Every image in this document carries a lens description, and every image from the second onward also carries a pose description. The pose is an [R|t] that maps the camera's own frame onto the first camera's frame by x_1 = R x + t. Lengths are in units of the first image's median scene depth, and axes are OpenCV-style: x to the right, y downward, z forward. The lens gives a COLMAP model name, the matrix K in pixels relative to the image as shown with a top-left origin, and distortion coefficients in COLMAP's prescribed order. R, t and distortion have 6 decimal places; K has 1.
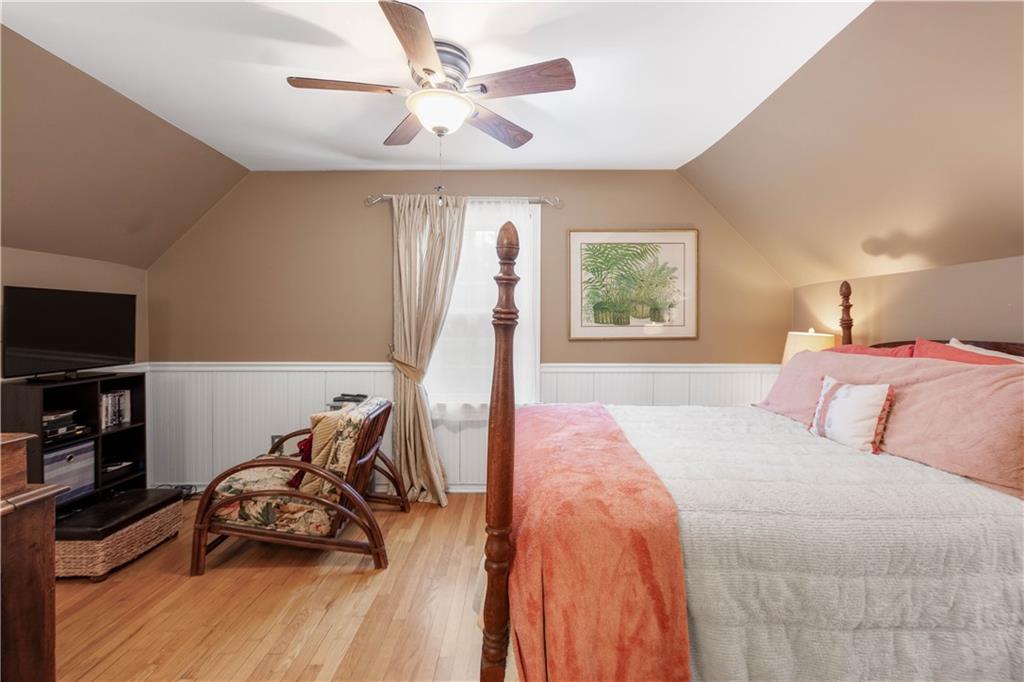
lens RADIAL K [[453.3, 0, 535.4], [0, 453.3, 332.8], [0, 0, 1]] dist [0.001371, -0.000502]
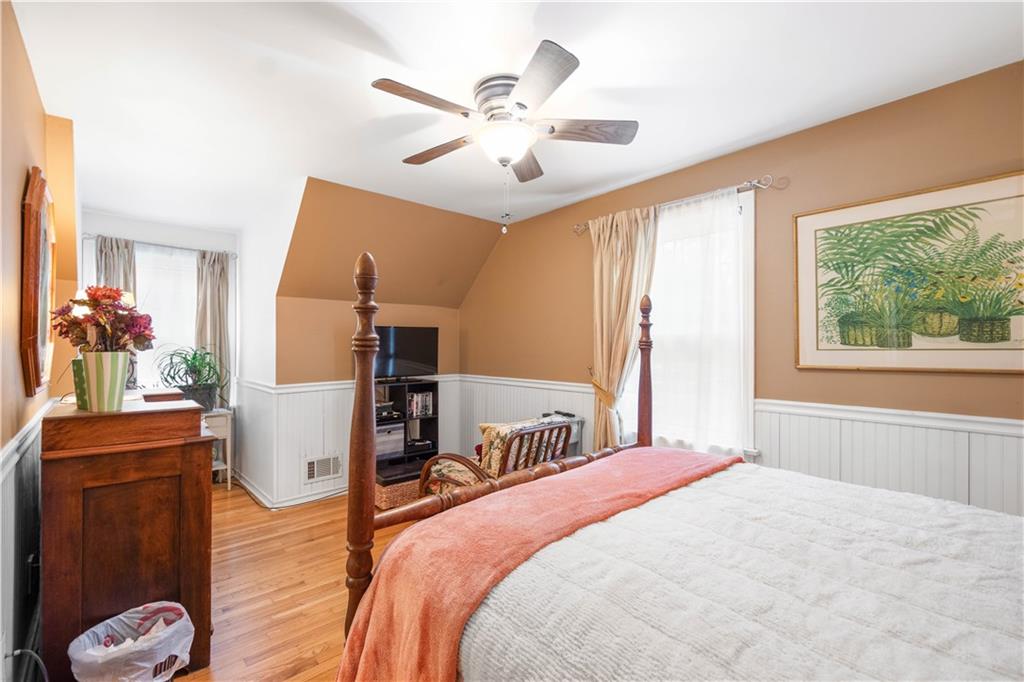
lens RADIAL K [[453.3, 0, 516.6], [0, 453.3, 342.7], [0, 0, 1]] dist [0.001371, -0.000502]
pose [[0.651424, -0.008496, -0.758666, 0.395466], [-0.010221, 0.999748, -0.019971, -0.007852], [0.758645, 0.020764, 0.651173, 0.243819]]
